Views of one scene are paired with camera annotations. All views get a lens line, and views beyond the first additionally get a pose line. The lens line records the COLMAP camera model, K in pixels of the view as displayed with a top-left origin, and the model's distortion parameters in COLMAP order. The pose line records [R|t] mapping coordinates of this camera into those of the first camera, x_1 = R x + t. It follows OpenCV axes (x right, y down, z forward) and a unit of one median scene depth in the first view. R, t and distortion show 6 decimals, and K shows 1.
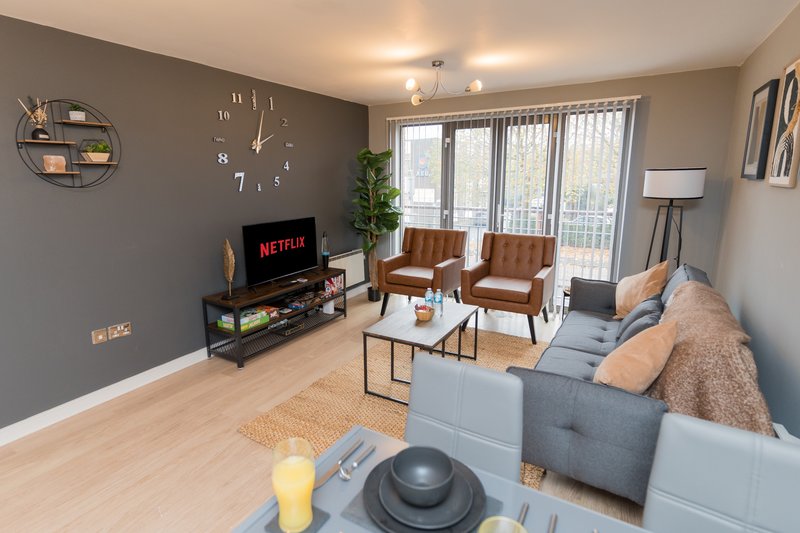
lens RADIAL K [[407.1, 0, 385.6], [0, 407.1, 257.4], [0, 0, 1]] dist [-0.000297, 0.000071]
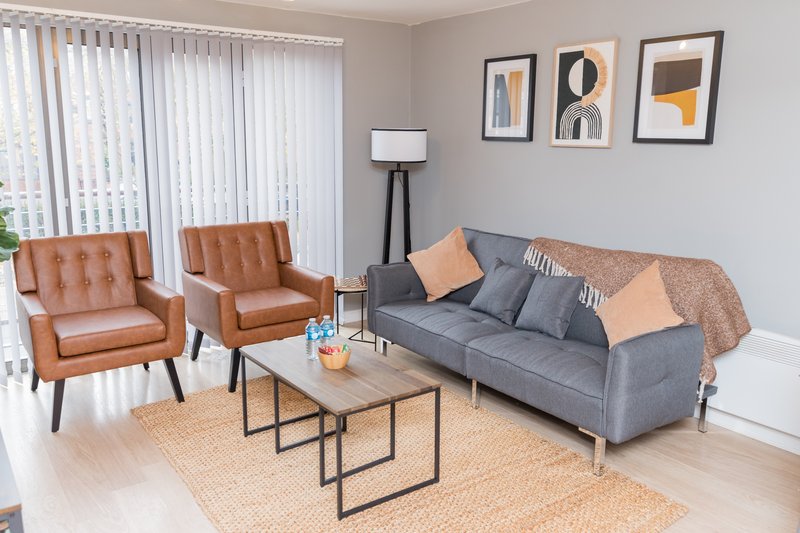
lens RADIAL K [[653.6, 0, 400.0], [0, 653.6, 266.5], [0, 0, 1]] dist [0.003848, -0.000838]
pose [[0.383728, -0.165694, 0.908460, -0.441543], [0.166993, 0.980002, 0.108206, -0.050325], [-0.908222, 0.110185, 0.403724, 0.296020]]
